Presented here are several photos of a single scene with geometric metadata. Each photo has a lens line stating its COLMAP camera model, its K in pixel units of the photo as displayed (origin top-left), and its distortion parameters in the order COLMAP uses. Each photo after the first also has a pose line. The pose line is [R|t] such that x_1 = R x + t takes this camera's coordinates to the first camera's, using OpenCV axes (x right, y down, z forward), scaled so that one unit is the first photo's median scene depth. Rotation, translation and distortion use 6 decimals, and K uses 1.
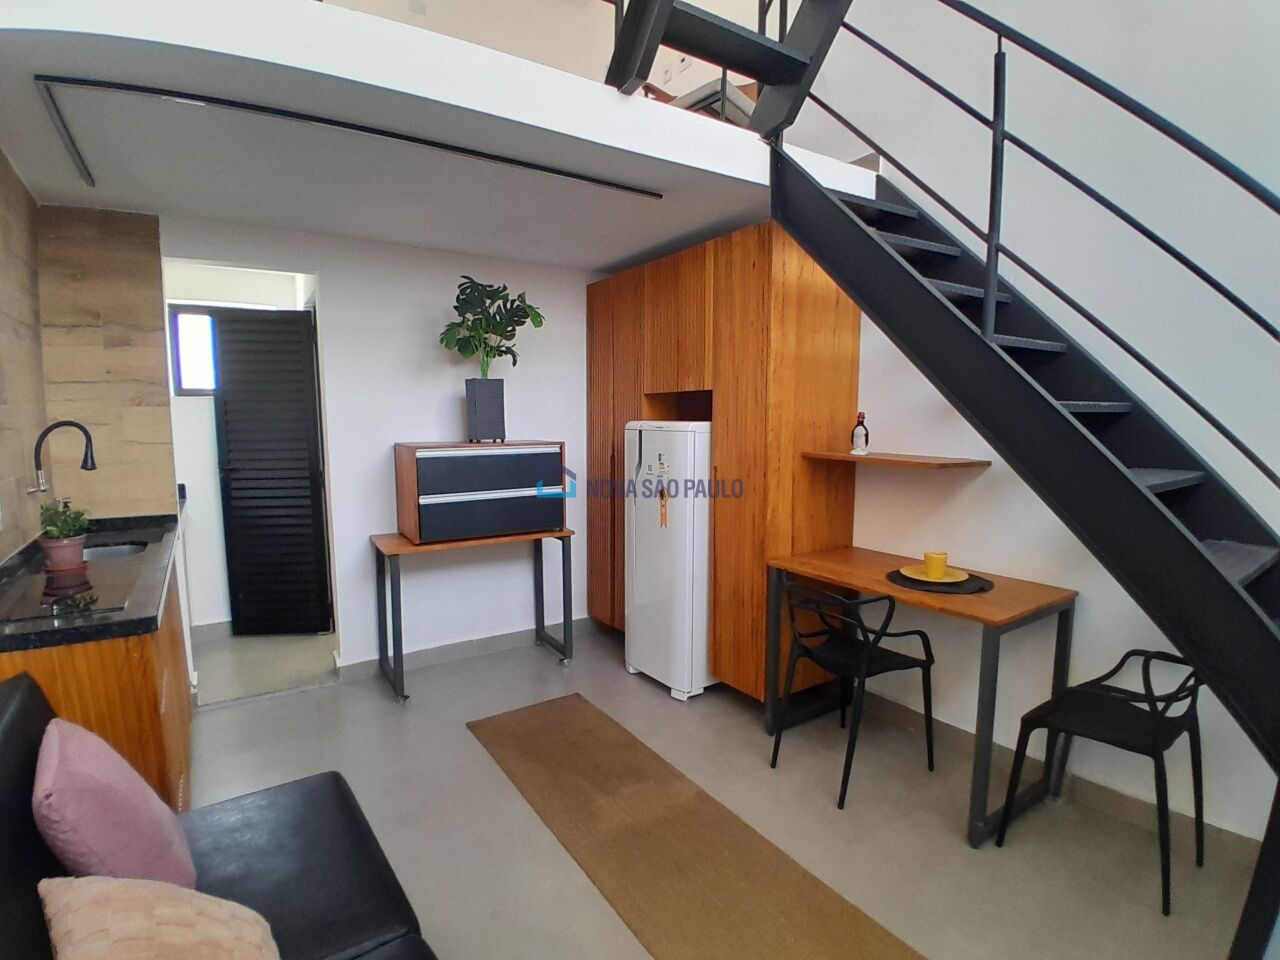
lens RADIAL K [[642.1, 0, 630.7], [0, 642.1, 496.8], [0, 0, 1]] dist [-0.004300, -0.038651]
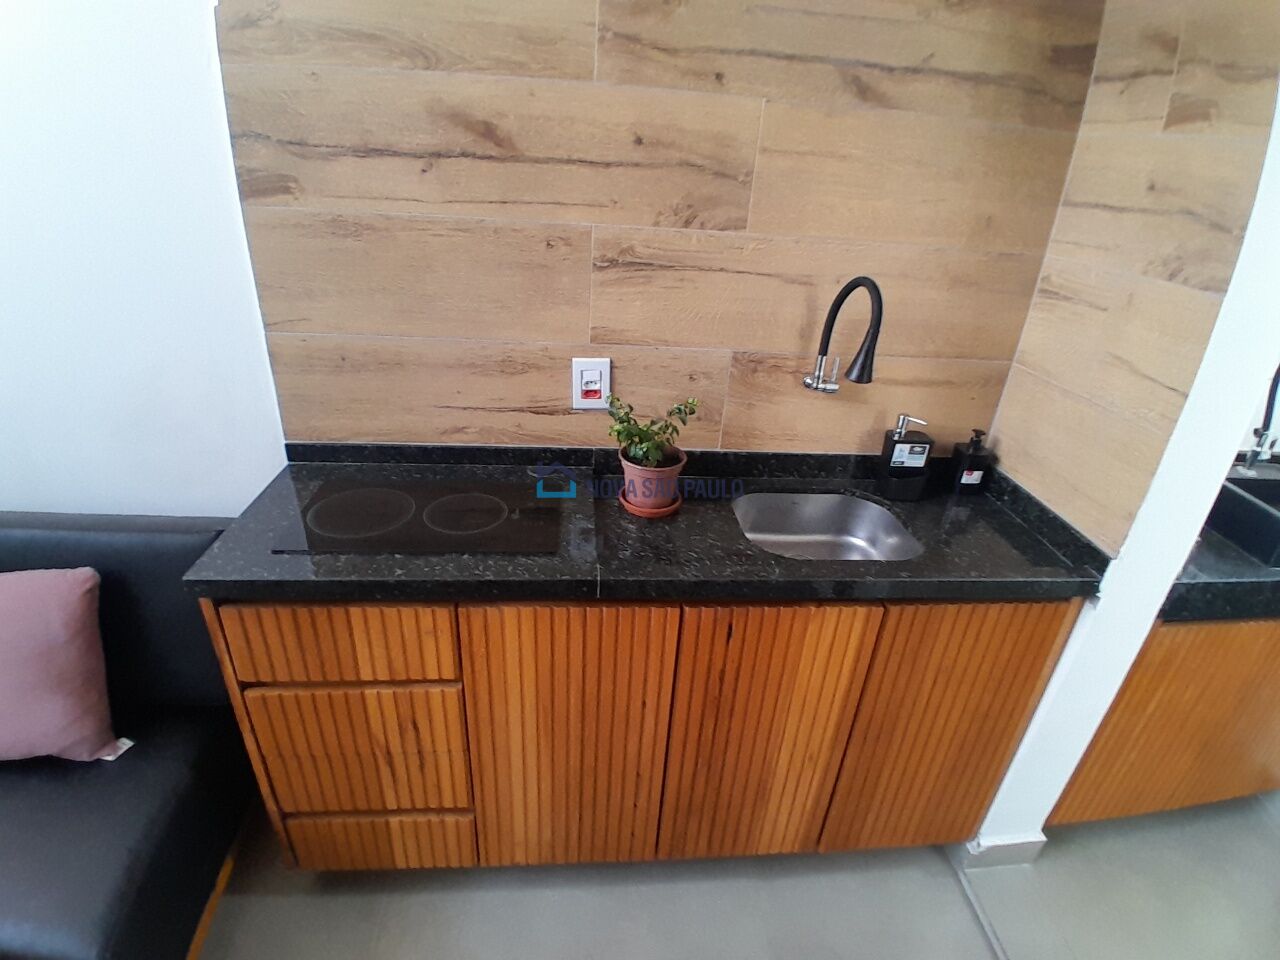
lens RADIAL K [[642.1, 0, 627.4], [0, 642.1, 492.3], [0, 0, 1]] dist [-0.004300, -0.038651]
pose [[-0.479375, 0.368722, -0.796394, -0.239600], [-0.171776, 0.850484, 0.497163, -0.148221], [0.860635, 0.375128, -0.344363, 0.799019]]
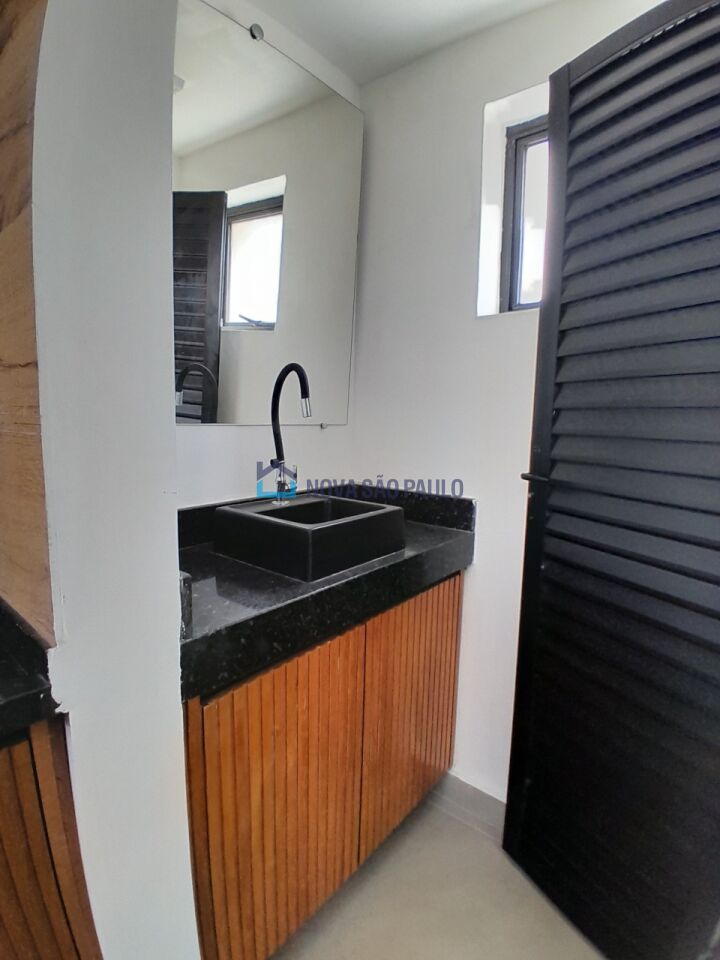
lens RADIAL K [[481.6, 0, 354.3], [0, 481.6, 485.1], [0, 0, 1]] dist [-0.004300, -0.038651]
pose [[0.295817, 0.137878, -0.945242, -0.474368], [-0.136799, 0.985444, 0.100930, -0.068556], [0.945398, 0.099451, 0.310373, 0.979582]]
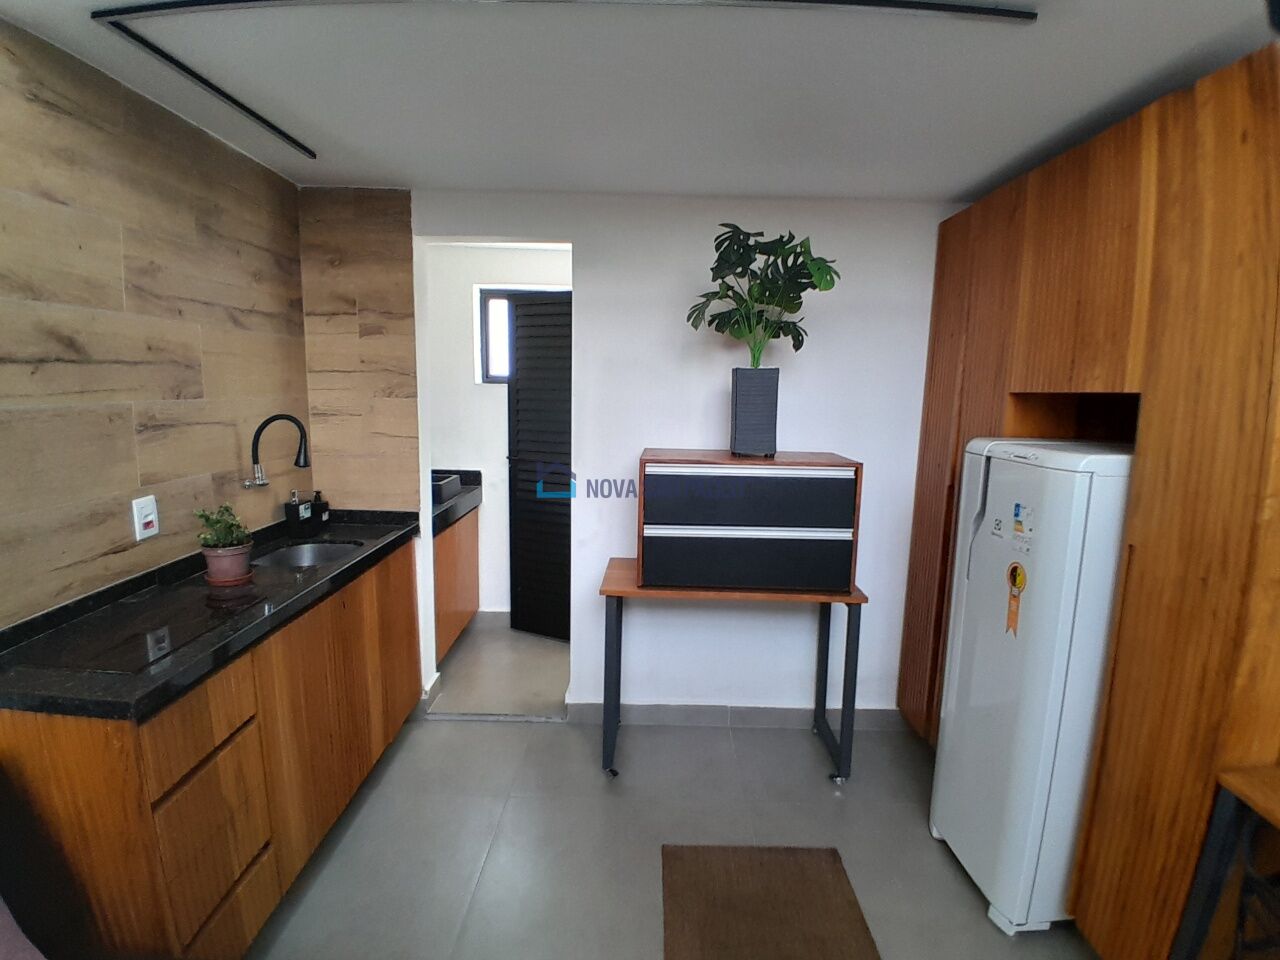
lens RADIAL K [[642.1, 0, 643.3], [0, 642.1, 484.6], [0, 0, 1]] dist [-0.004300, -0.038651]
pose [[0.837542, 0.096536, -0.537777, 0.069560], [-0.088674, 0.995235, 0.040551, -0.076979], [0.539129, 0.013724, 0.842111, 0.351227]]
